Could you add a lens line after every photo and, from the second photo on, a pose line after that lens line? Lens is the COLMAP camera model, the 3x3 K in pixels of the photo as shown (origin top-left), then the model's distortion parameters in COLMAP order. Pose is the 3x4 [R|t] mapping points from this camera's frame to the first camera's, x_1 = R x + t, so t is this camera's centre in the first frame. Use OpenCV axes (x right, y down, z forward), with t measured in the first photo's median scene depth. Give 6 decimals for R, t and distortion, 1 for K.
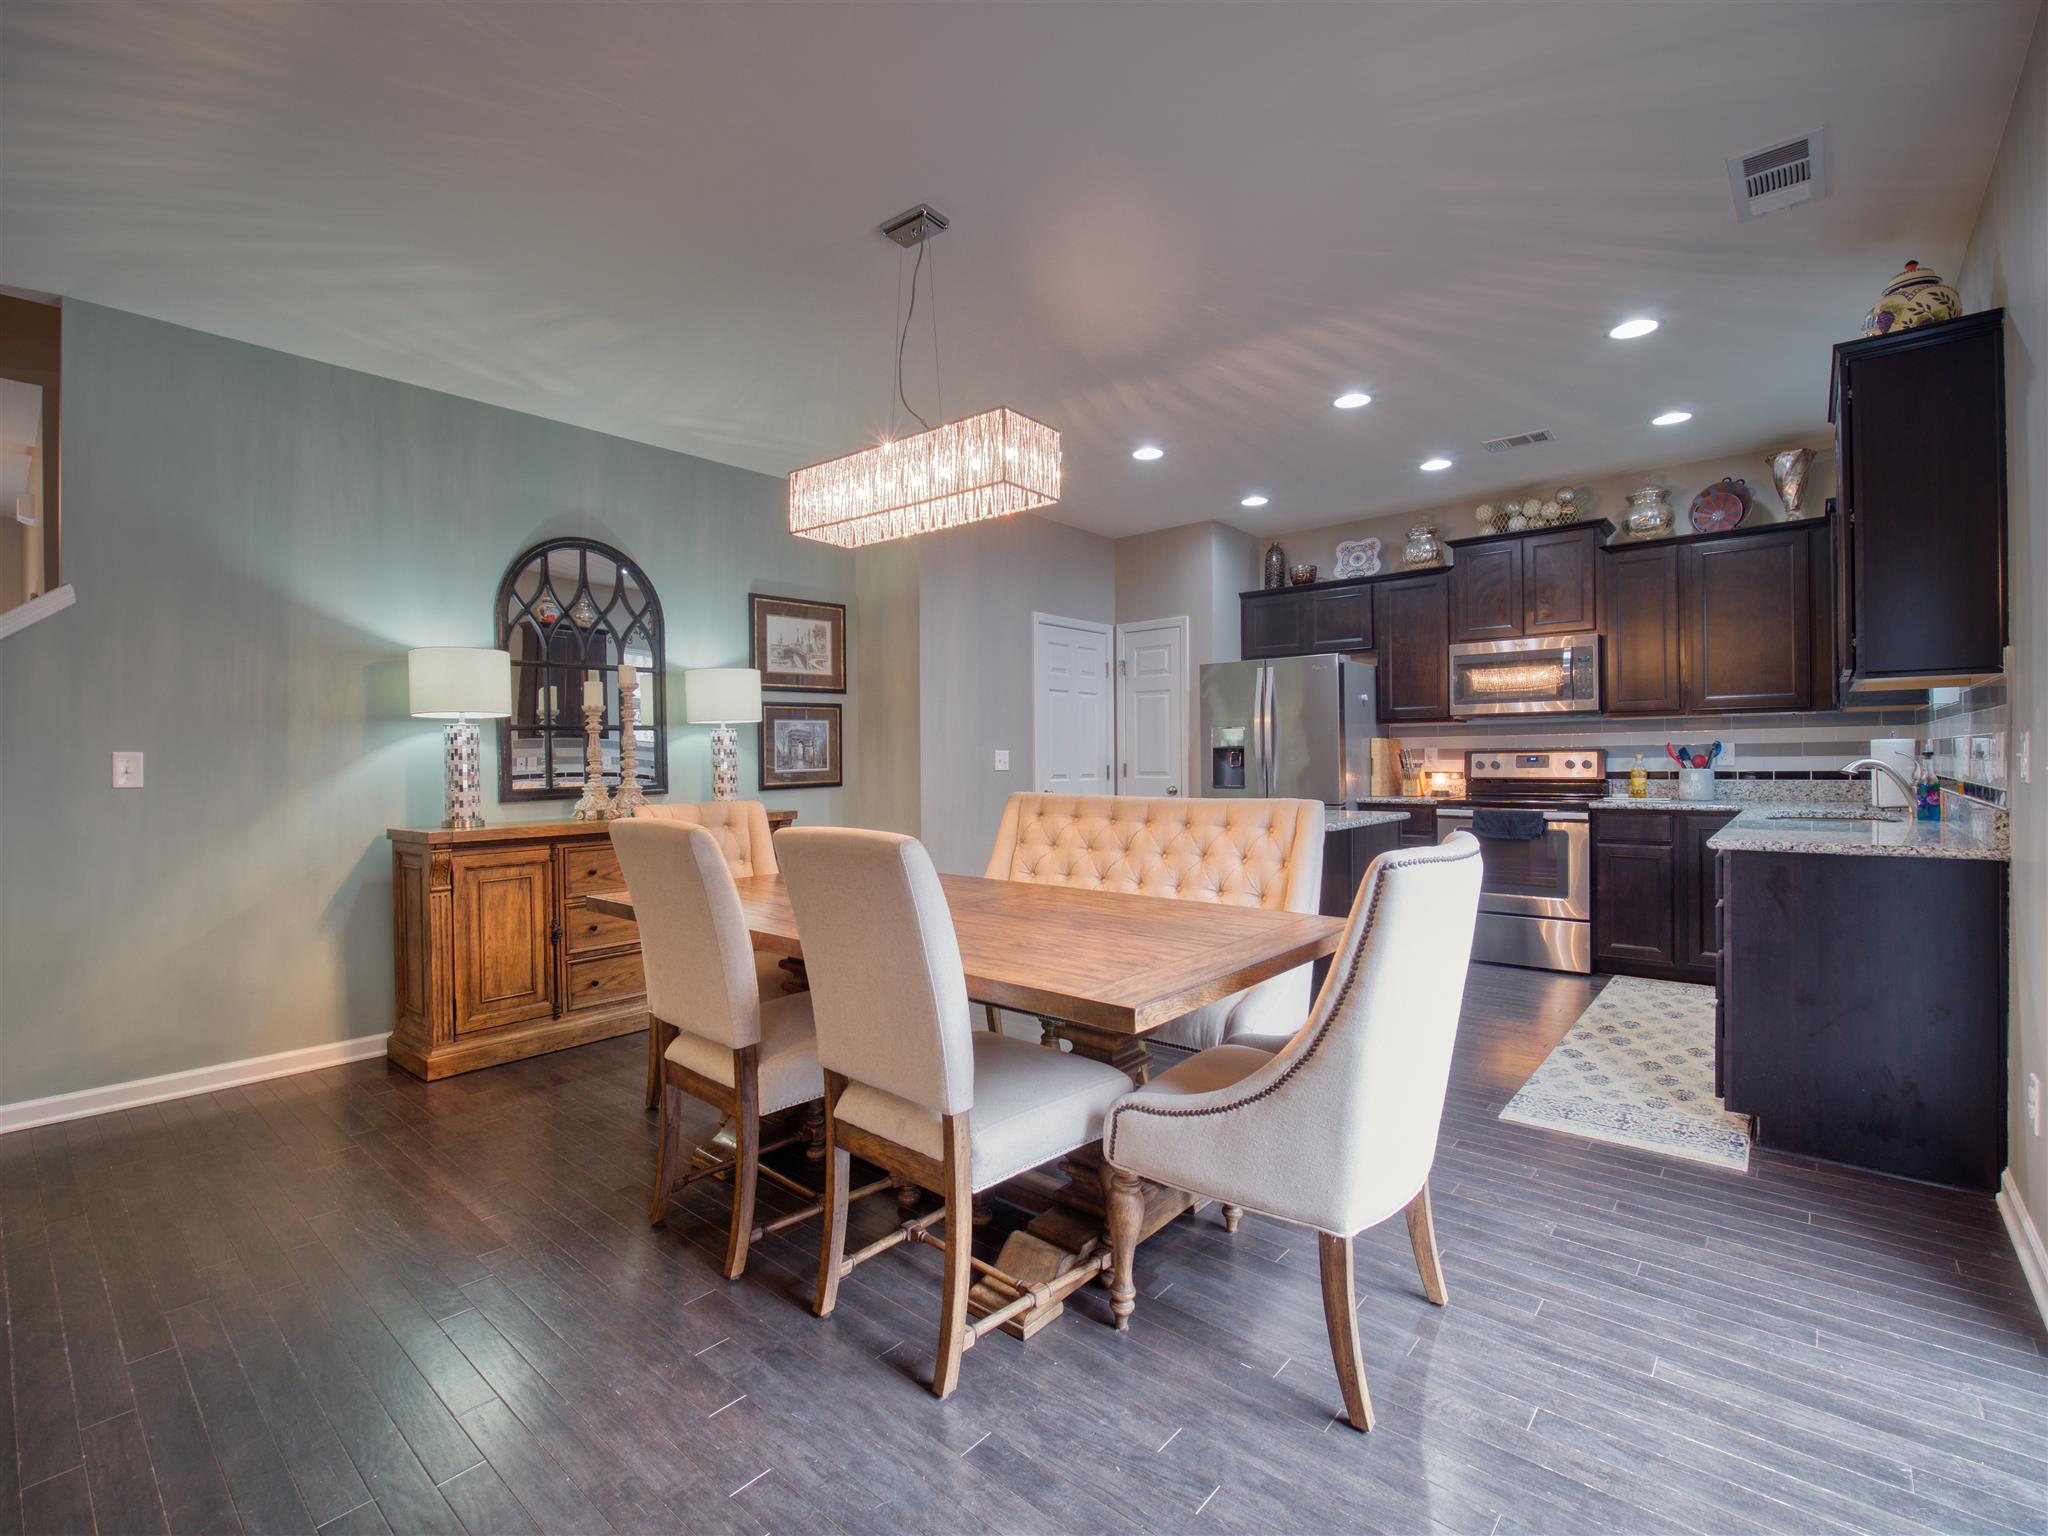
lens RADIAL K [[920.8, 0, 1020.7], [0, 920.8, 761.4], [0, 0, 1]] dist [-0.002144, -0.016263]
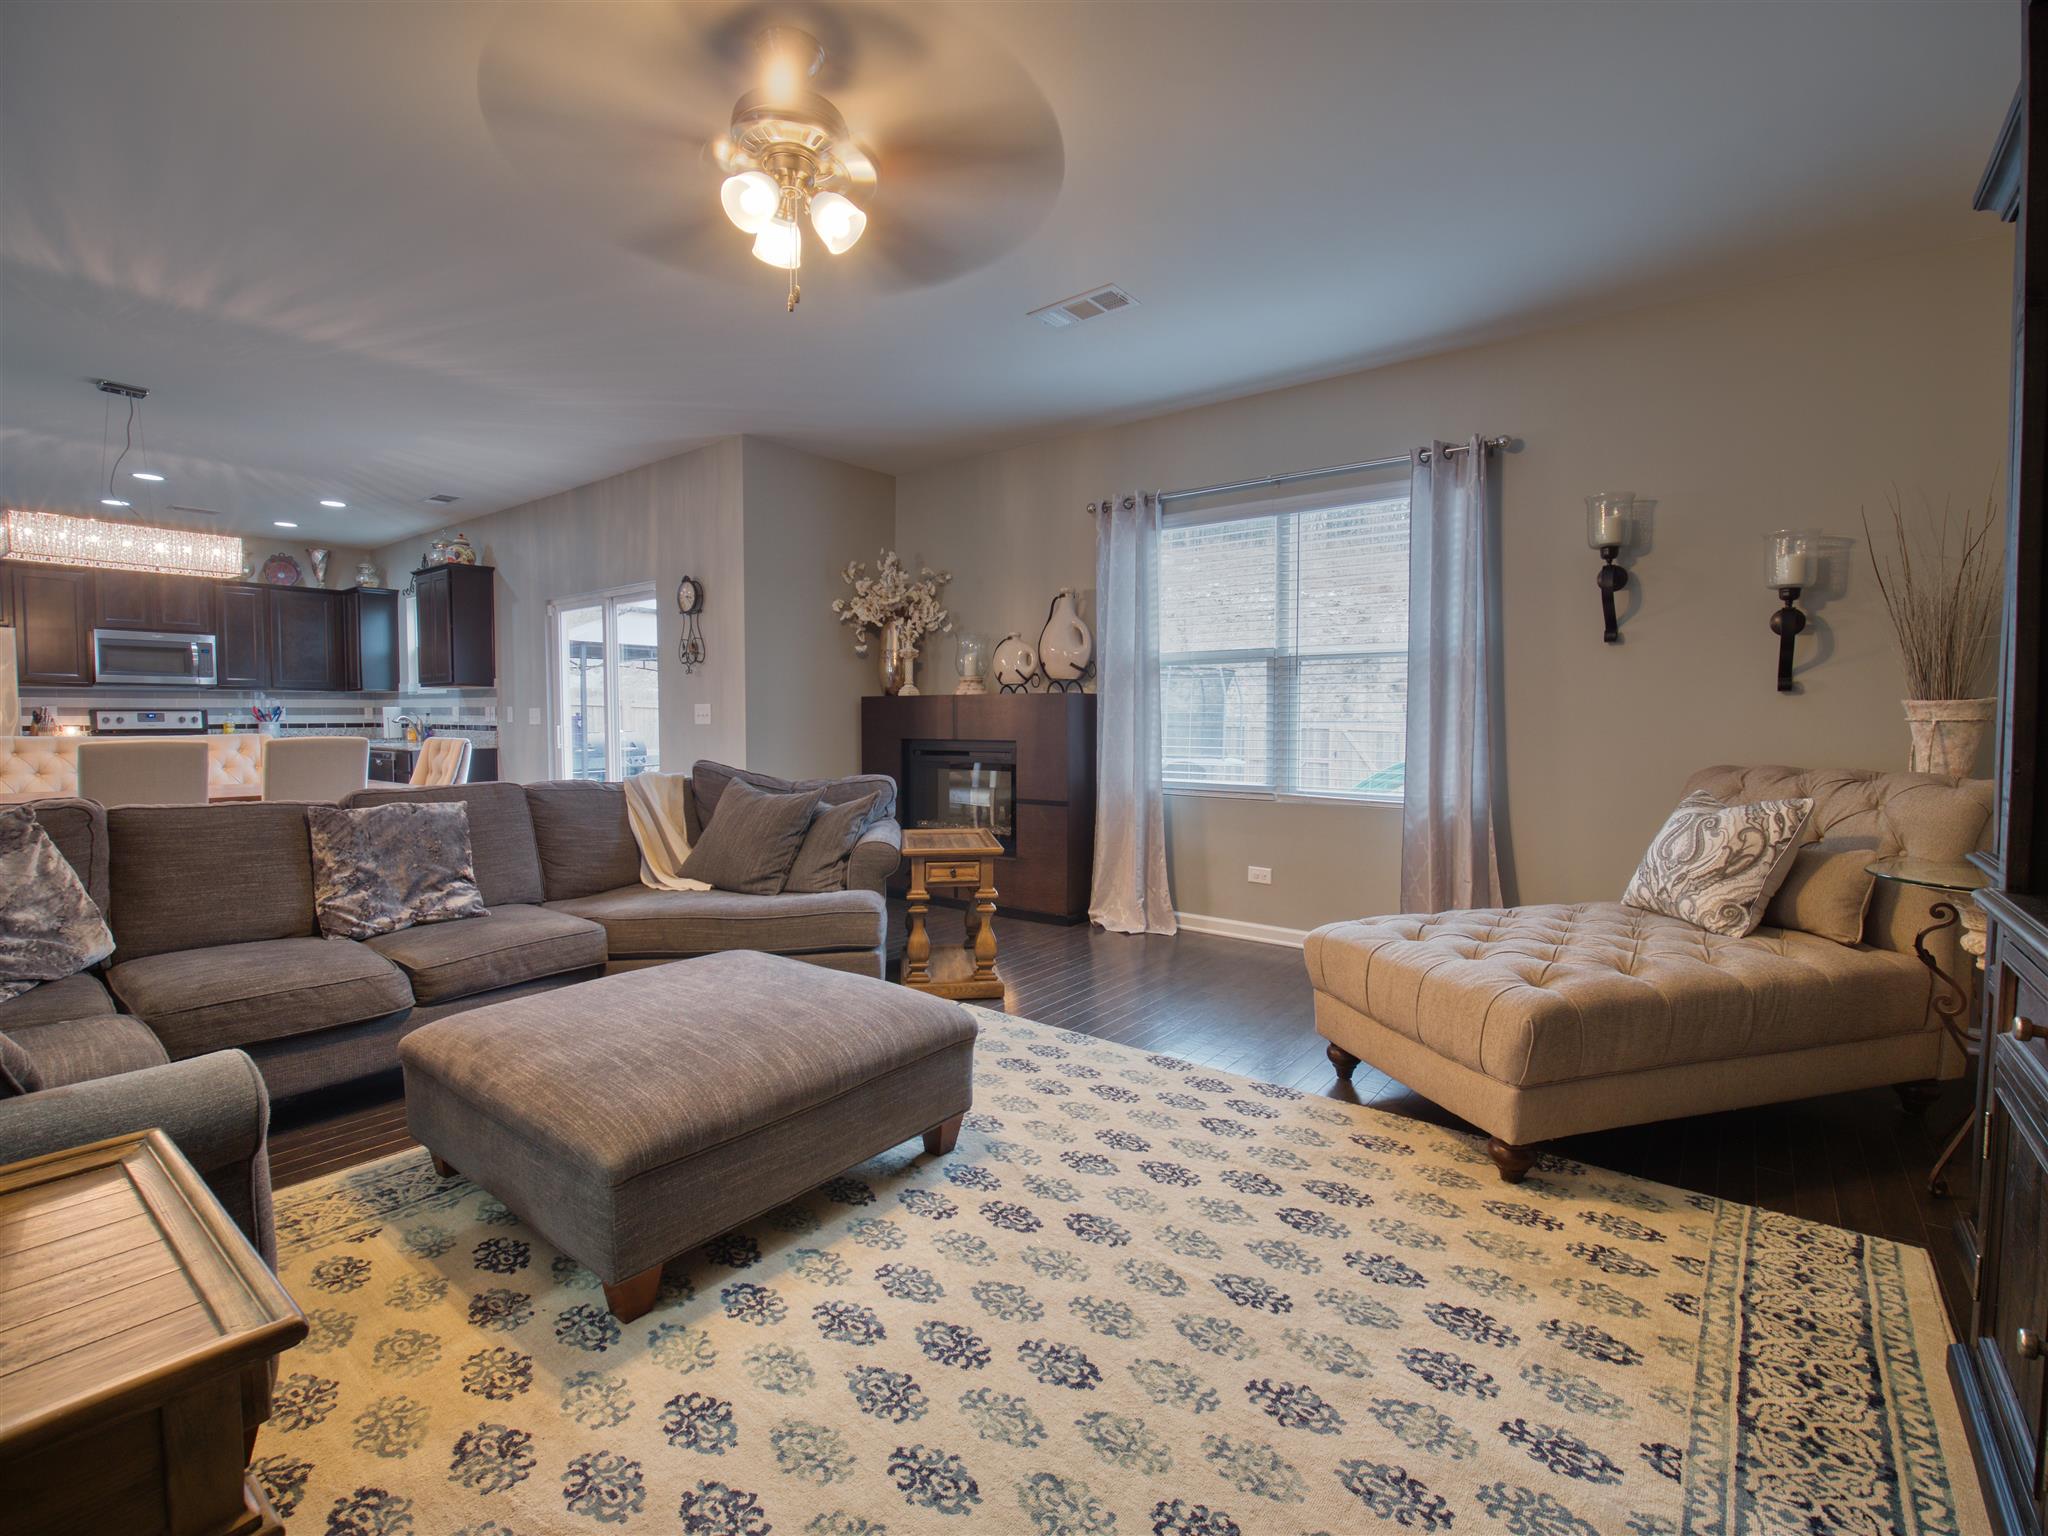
lens RADIAL K [[928.5, 0, 1013.7], [0, 928.5, 757.8], [0, 0, 1]] dist [-0.014777, -0.003674]
pose [[-0.044996, -0.035982, 0.998339, -0.948032], [0.002507, 0.999344, 0.036131, 0.015024], [-0.998984, 0.004129, -0.044877, -0.276950]]
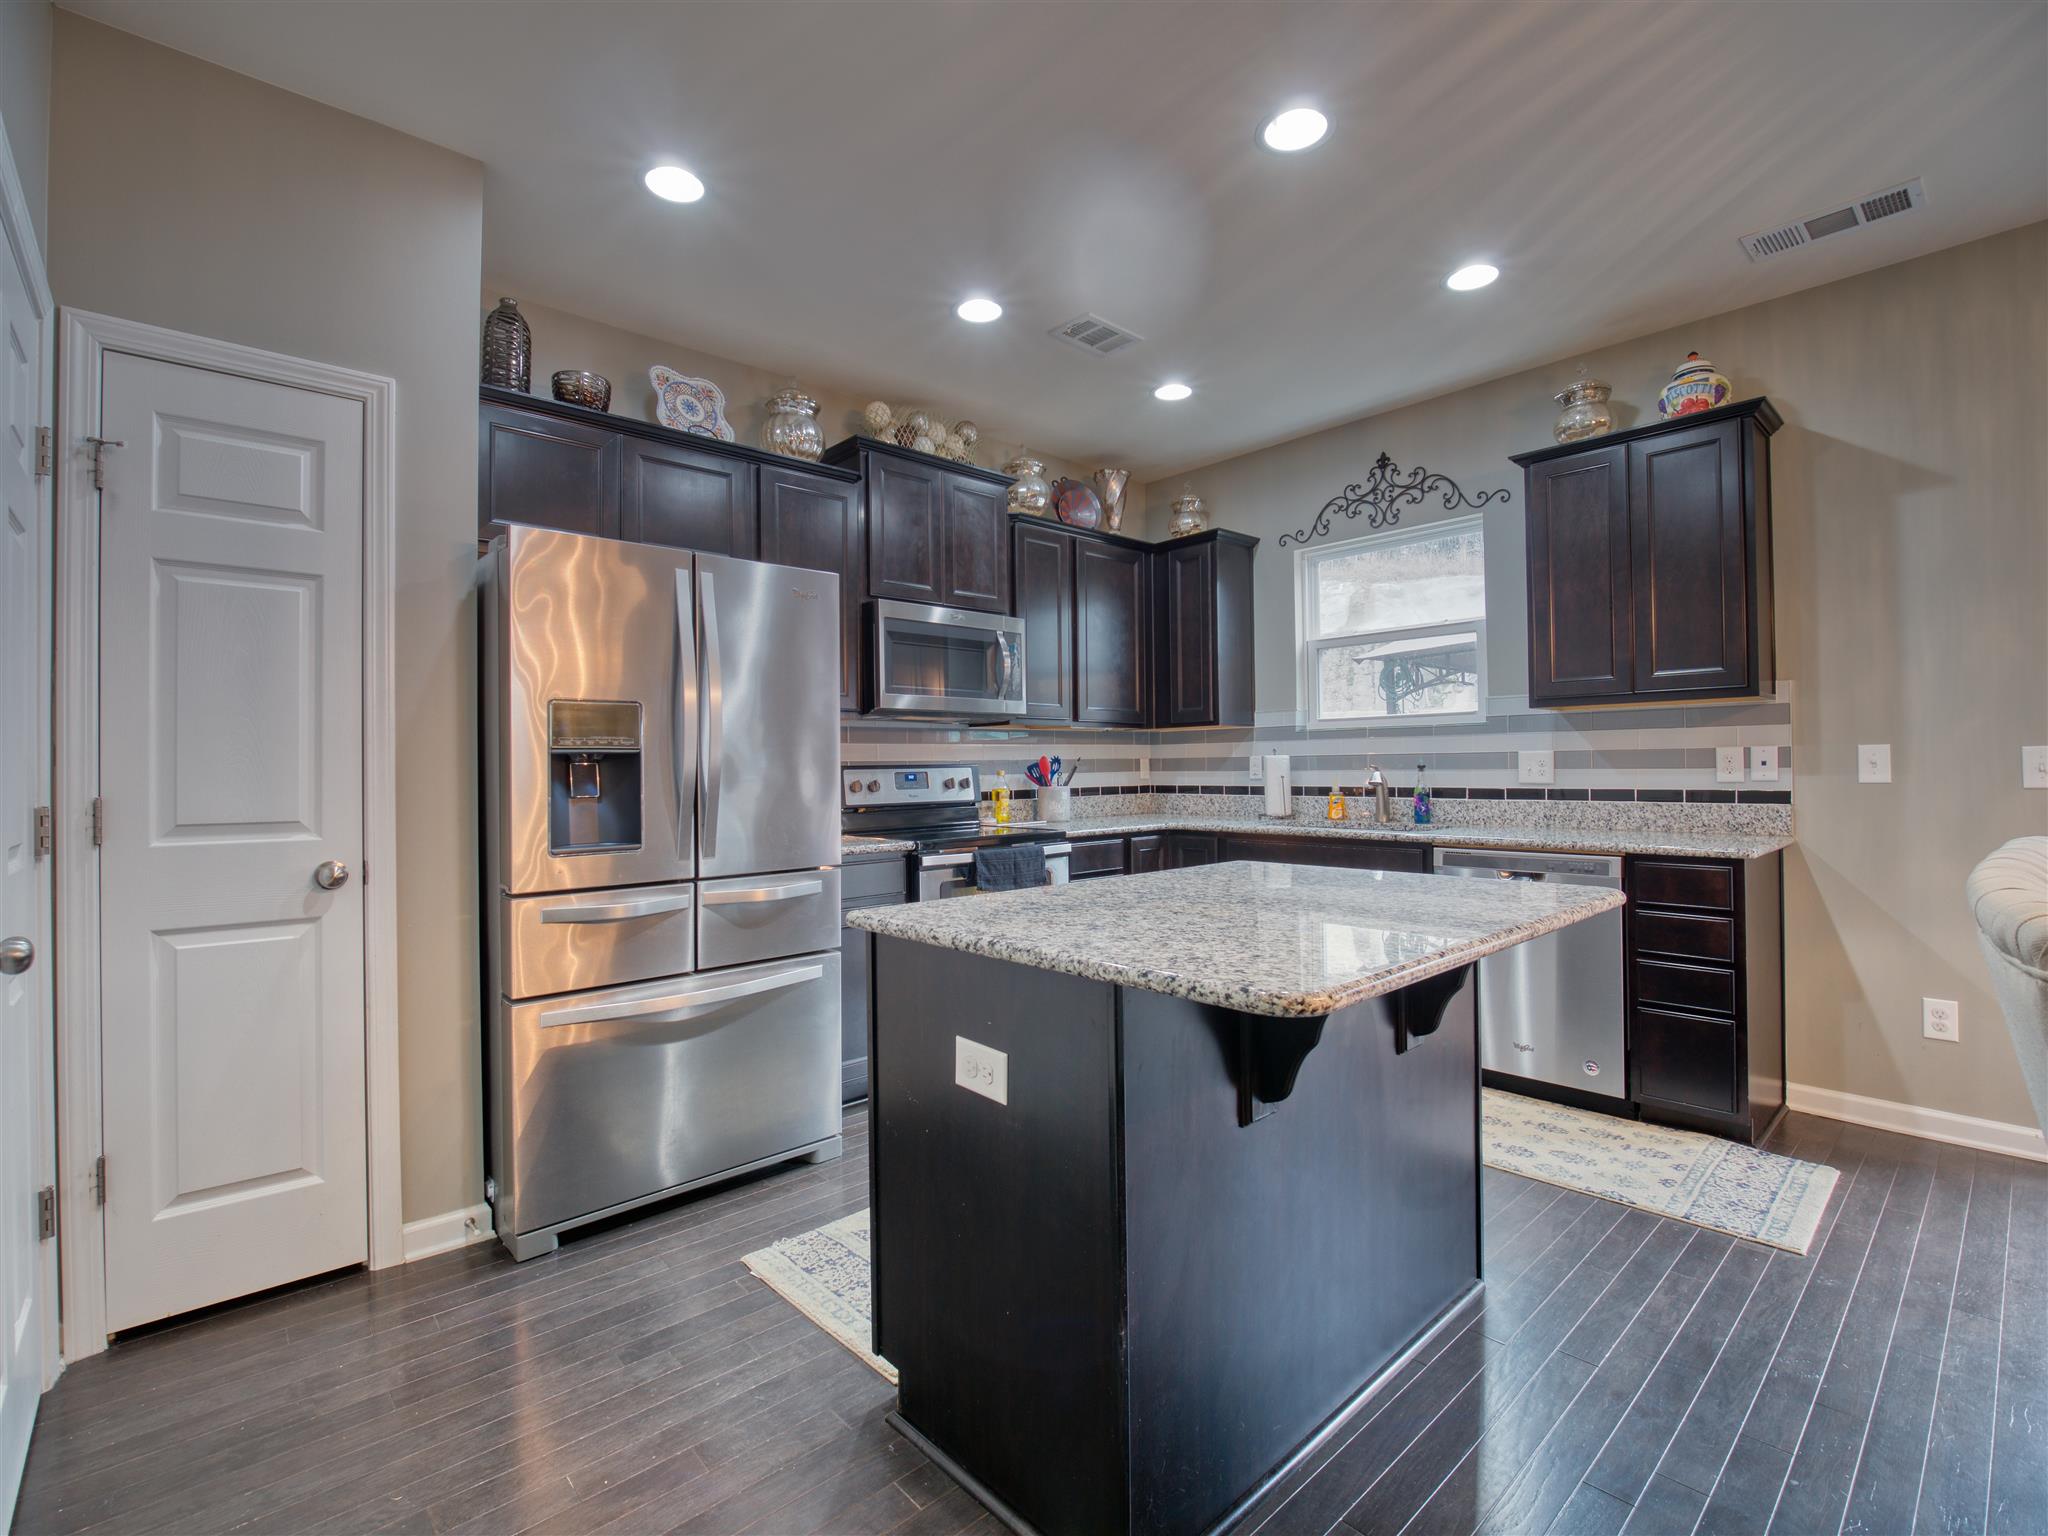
lens RADIAL K [[928.5, 0, 1013.7], [0, 928.5, 757.8], [0, 0, 1]] dist [-0.014777, -0.003674]
pose [[0.130851, 0.019654, 0.991207, -0.162585], [0.014342, 0.999661, -0.021715, -0.000742], [-0.991298, 0.017057, 0.130525, 0.856005]]
